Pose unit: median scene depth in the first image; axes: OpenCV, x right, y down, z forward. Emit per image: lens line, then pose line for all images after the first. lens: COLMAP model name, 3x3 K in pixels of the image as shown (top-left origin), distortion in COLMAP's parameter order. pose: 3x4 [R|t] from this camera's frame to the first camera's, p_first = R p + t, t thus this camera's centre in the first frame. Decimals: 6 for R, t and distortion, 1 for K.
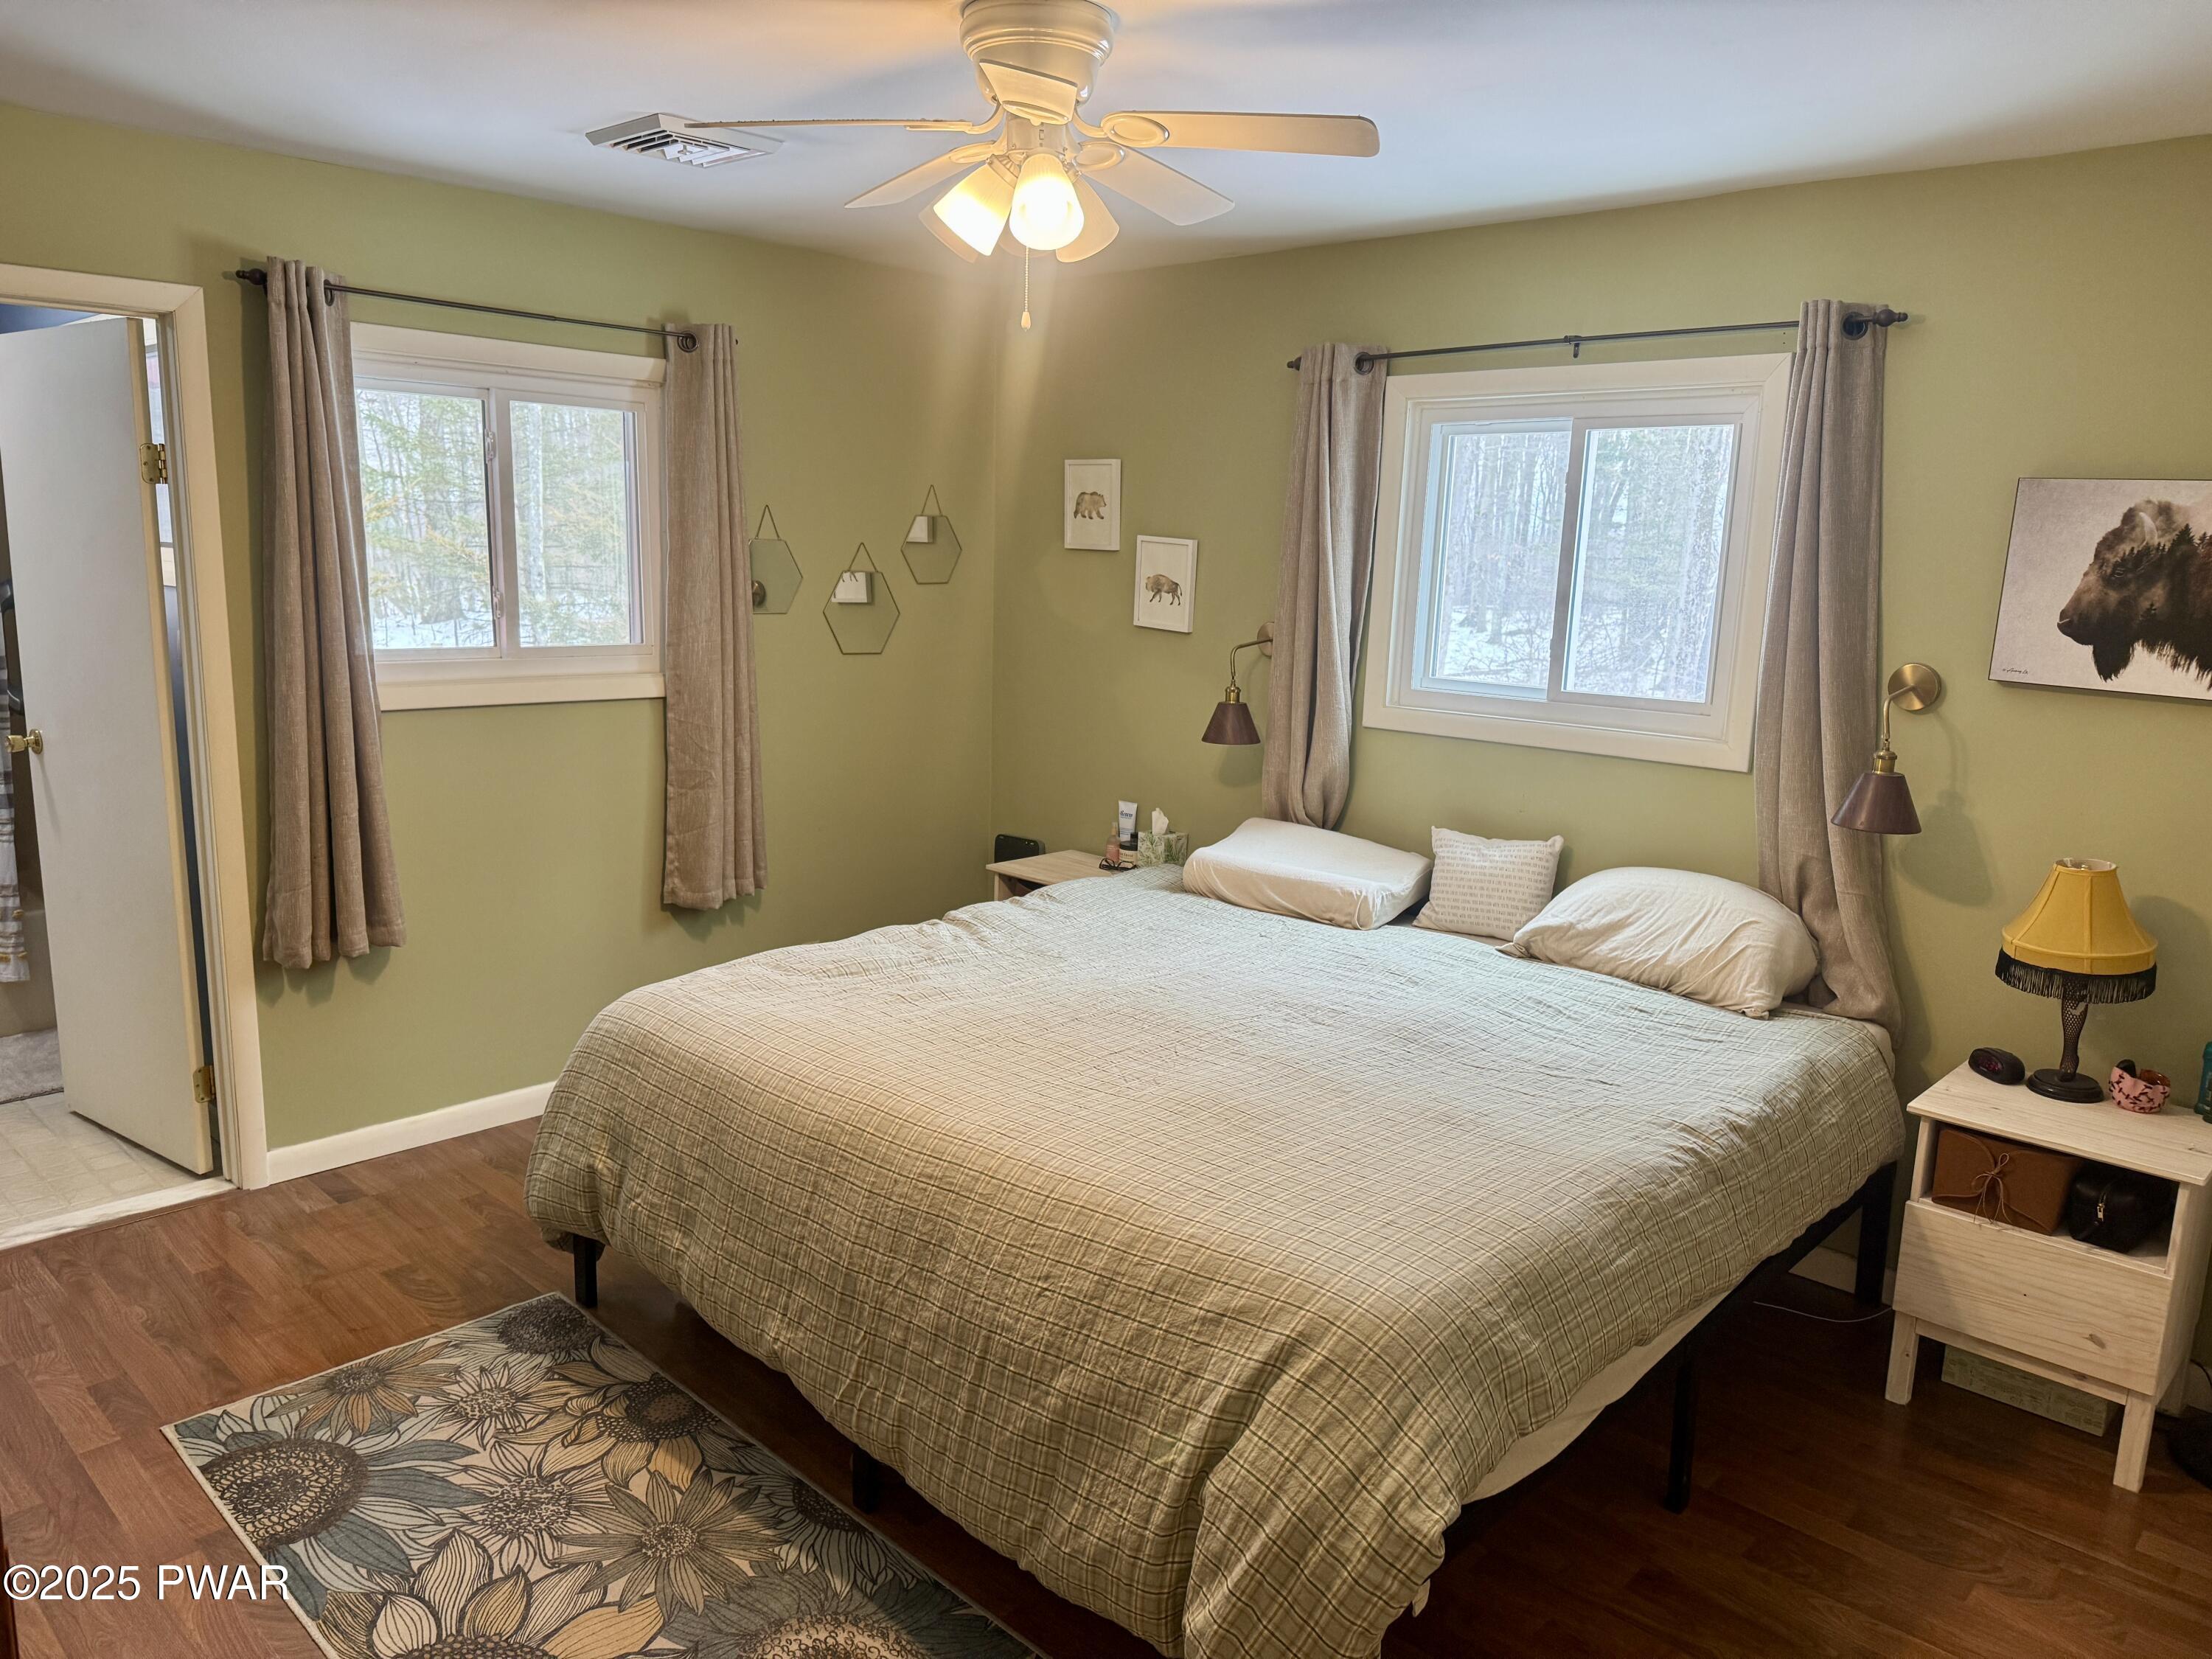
lens RADIAL K [[1548.1, 0, 1106.0], [0, 1548.1, 829.5], [0, 0, 1]] dist [0.179056, -0.251568]
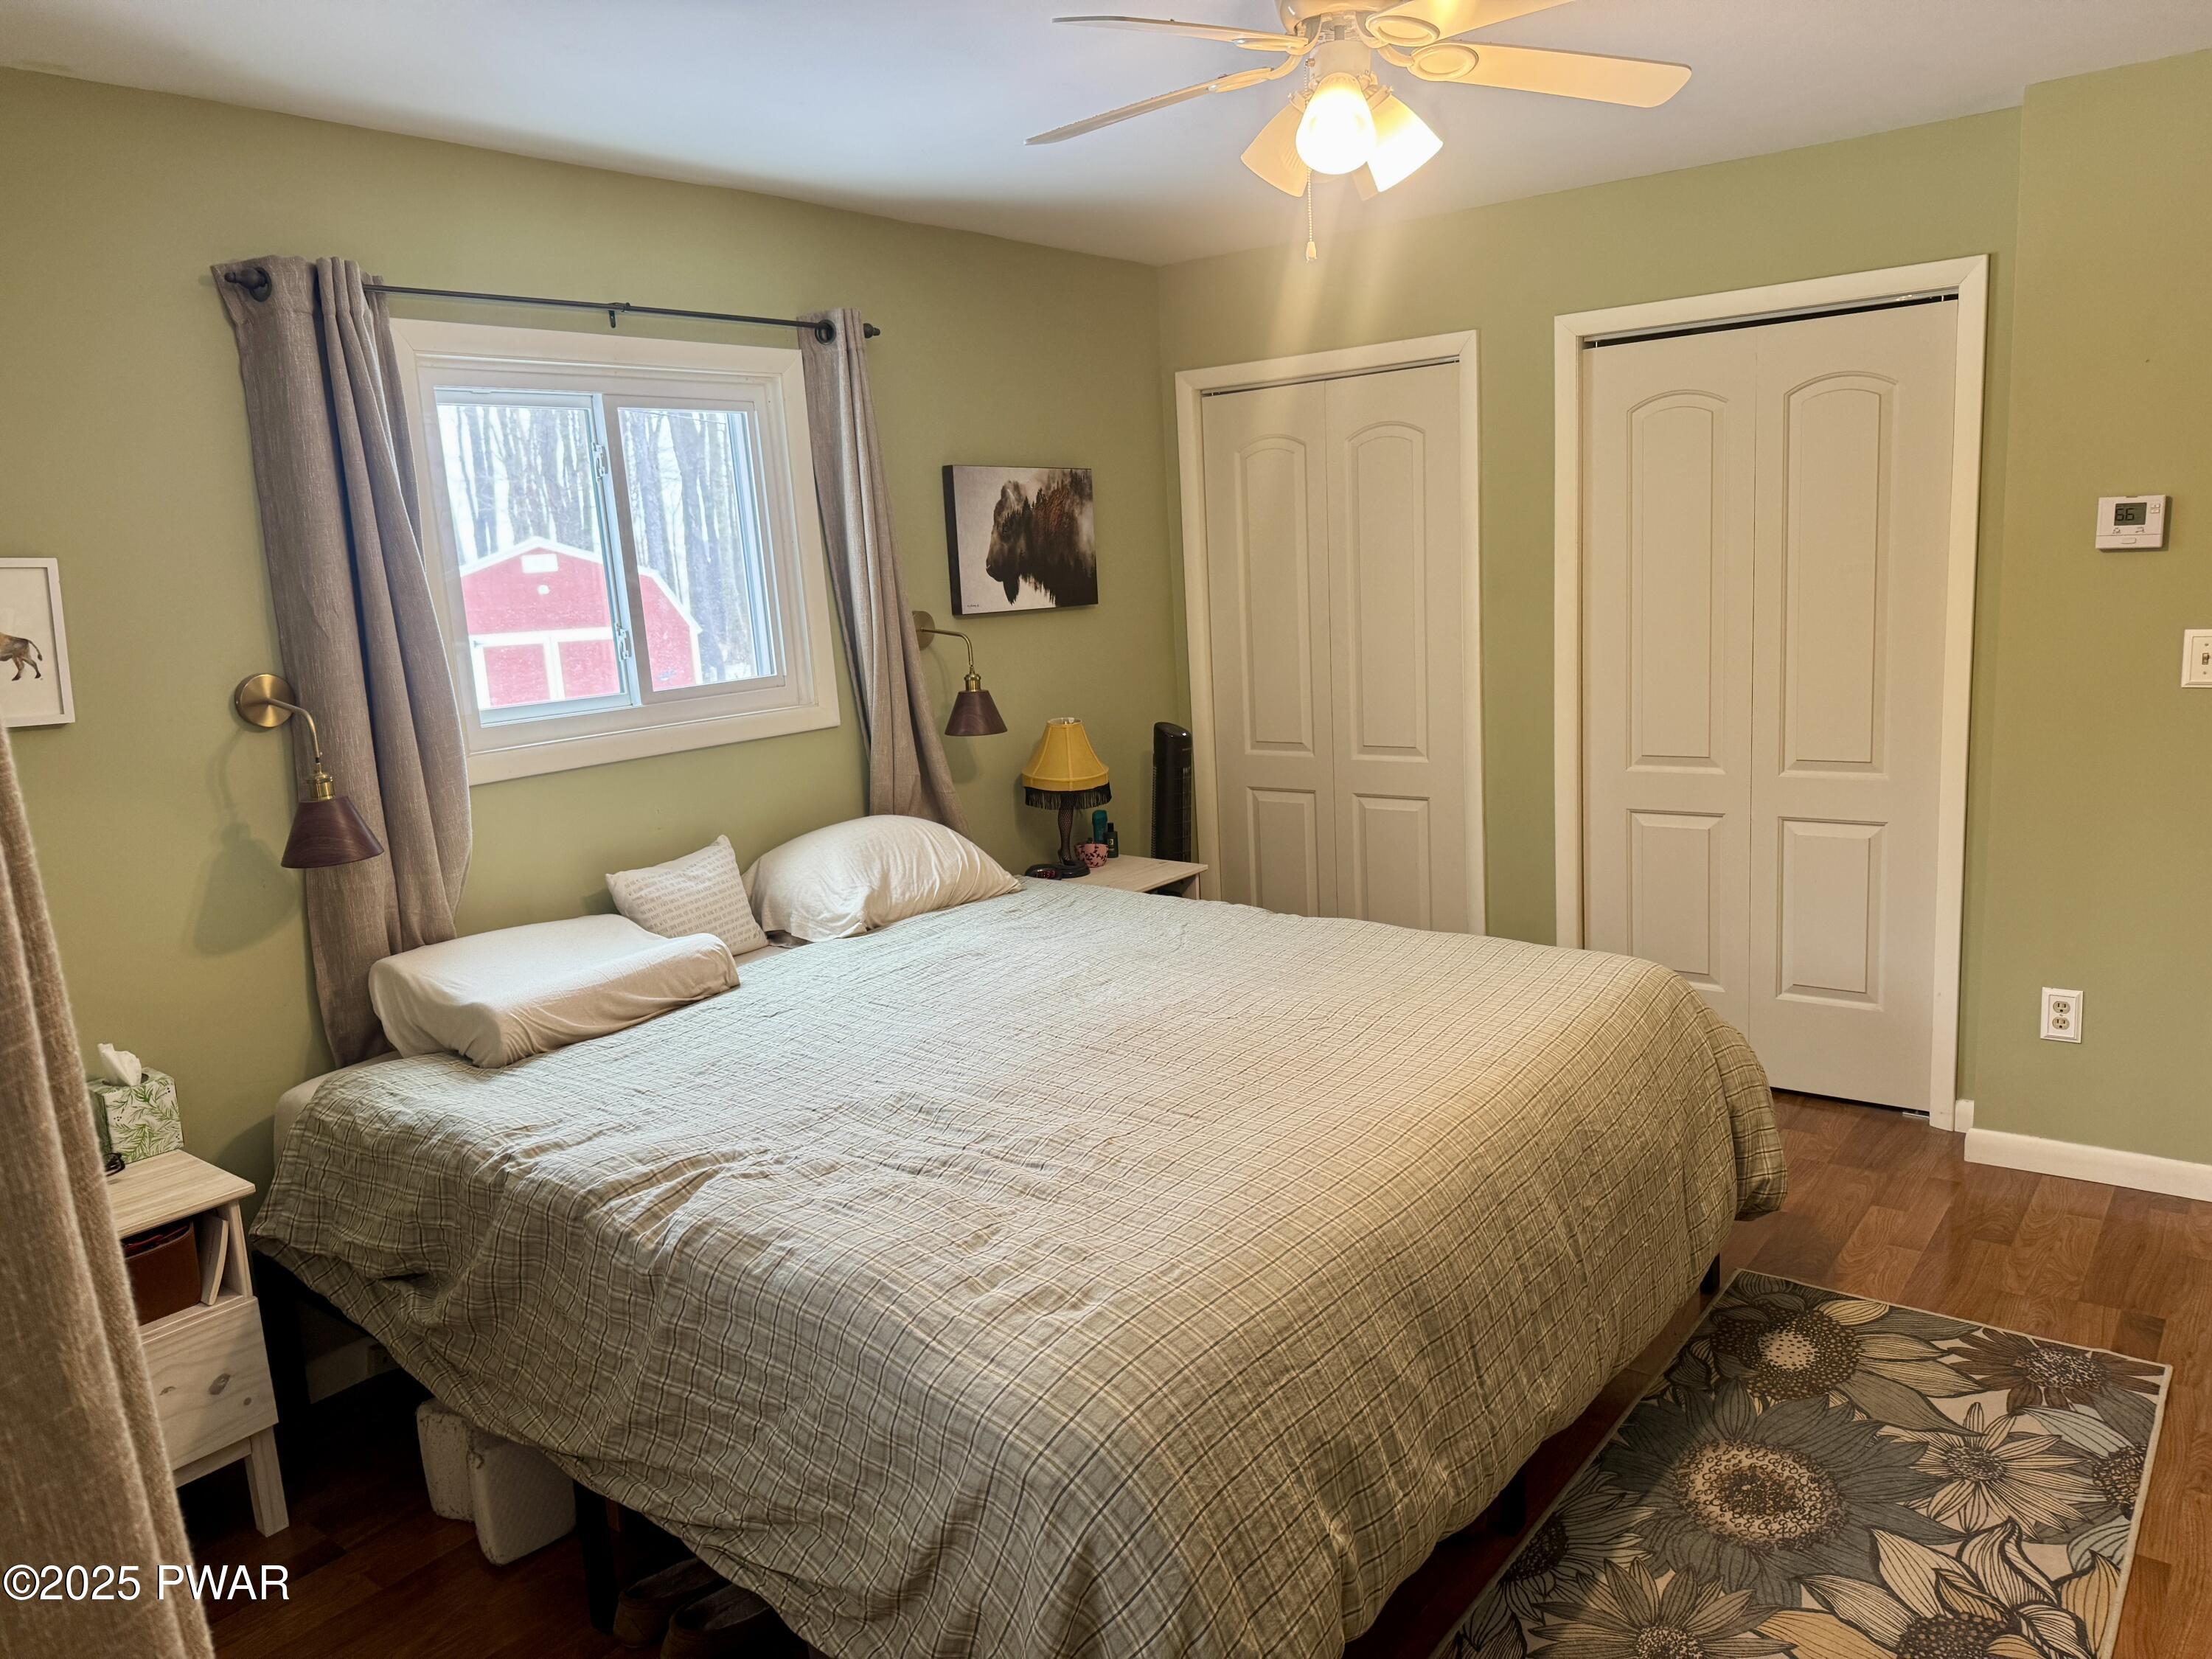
lens RADIAL K [[1575.8, 0, 1109.3], [0, 1575.8, 834.4], [0, 0, 1]] dist [0.032123, -0.001337]
pose [[-0.109455, -0.202523, 0.973141, -0.848080], [0.231693, 0.946857, 0.223113, -0.197368], [-0.966611, 0.249891, -0.056715, 1.055267]]
